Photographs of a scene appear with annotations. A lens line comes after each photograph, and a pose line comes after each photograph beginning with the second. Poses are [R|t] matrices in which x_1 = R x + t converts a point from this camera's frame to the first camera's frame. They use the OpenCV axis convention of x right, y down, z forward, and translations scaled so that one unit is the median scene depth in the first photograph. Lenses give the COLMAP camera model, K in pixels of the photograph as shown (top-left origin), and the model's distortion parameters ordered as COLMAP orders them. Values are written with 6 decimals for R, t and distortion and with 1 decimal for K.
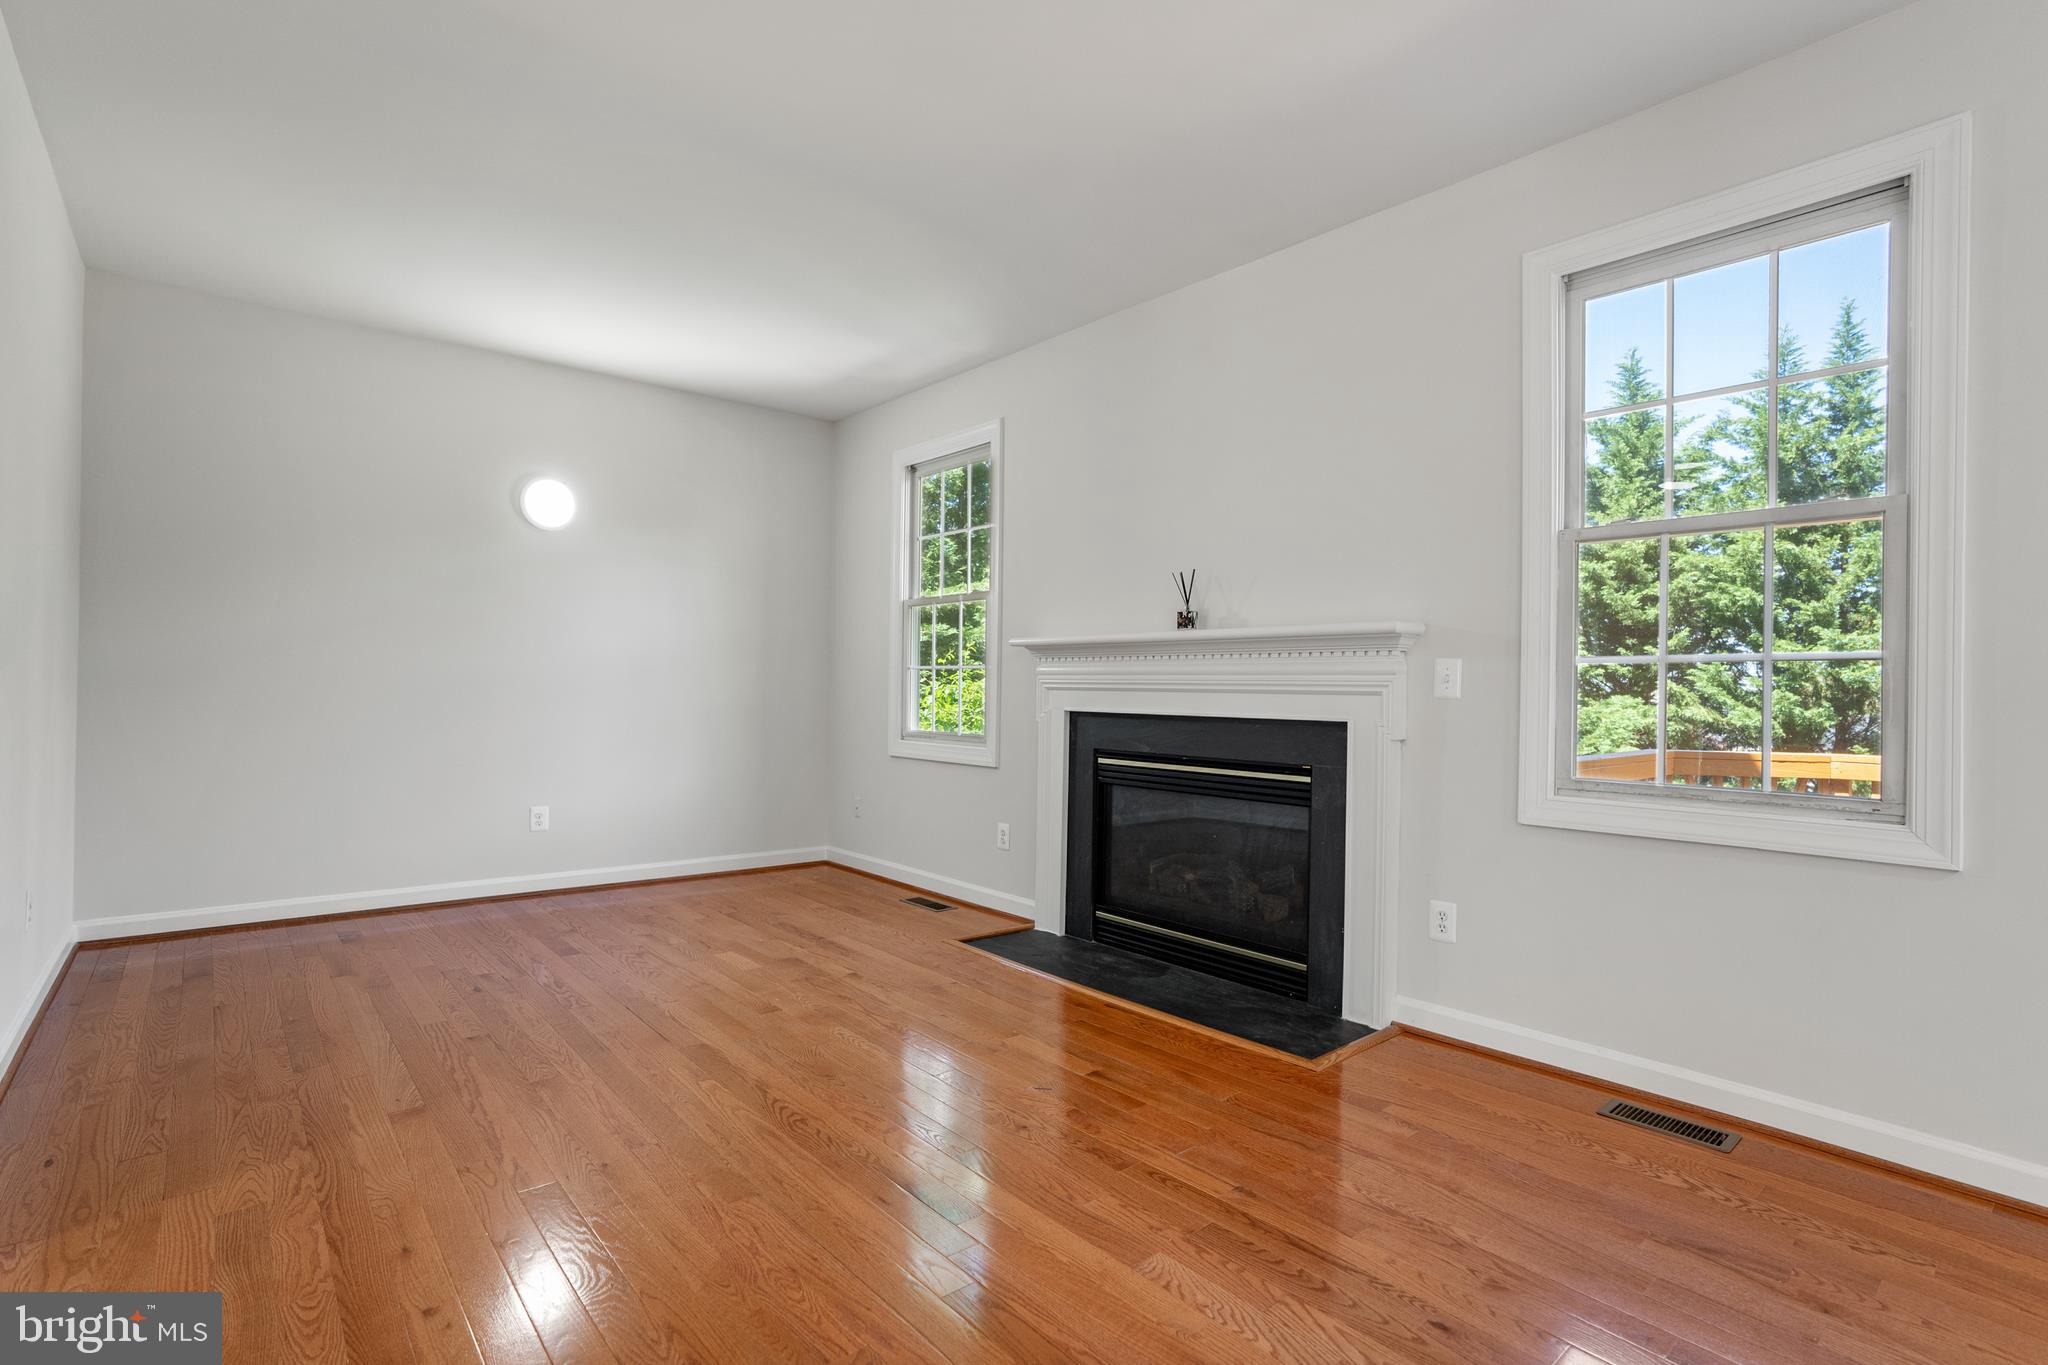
lens RADIAL K [[990.4, 0, 1021.5], [0, 990.4, 686.6], [0, 0, 1]] dist [-0.061991, 0.027728]
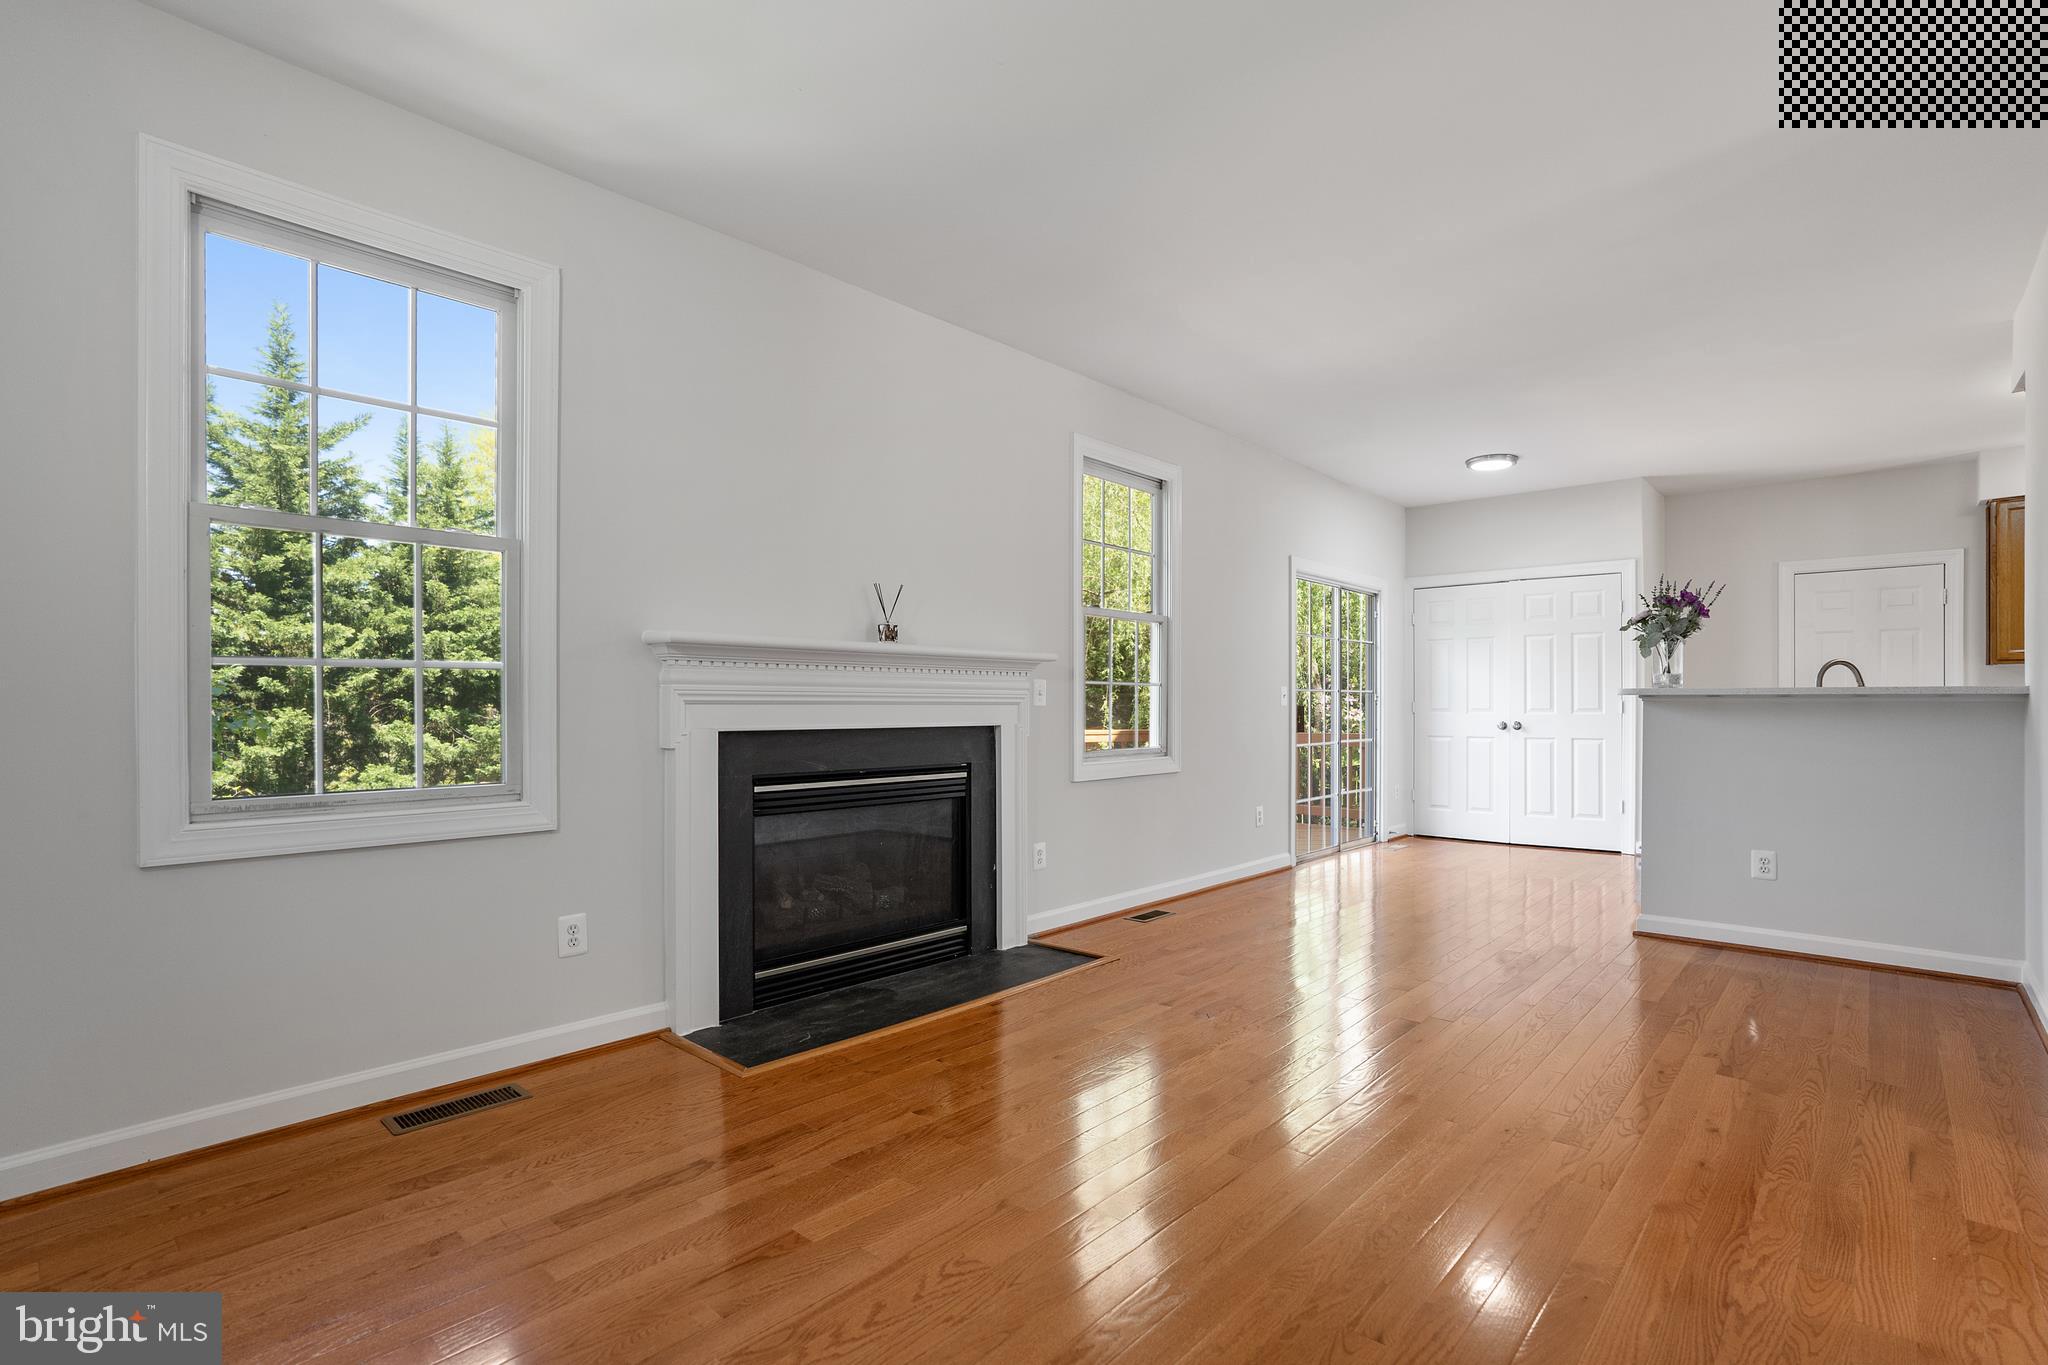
lens RADIAL K [[990.4, 0, 1021.5], [0, 990.4, 686.6], [0, 0, 1]] dist [-0.061991, 0.027728]
pose [[-0.143693, 0.002787, 0.989618, -0.861372], [-0.006410, 0.999972, -0.003747, -0.010264], [-0.989602, -0.006882, -0.143671, 1.013184]]
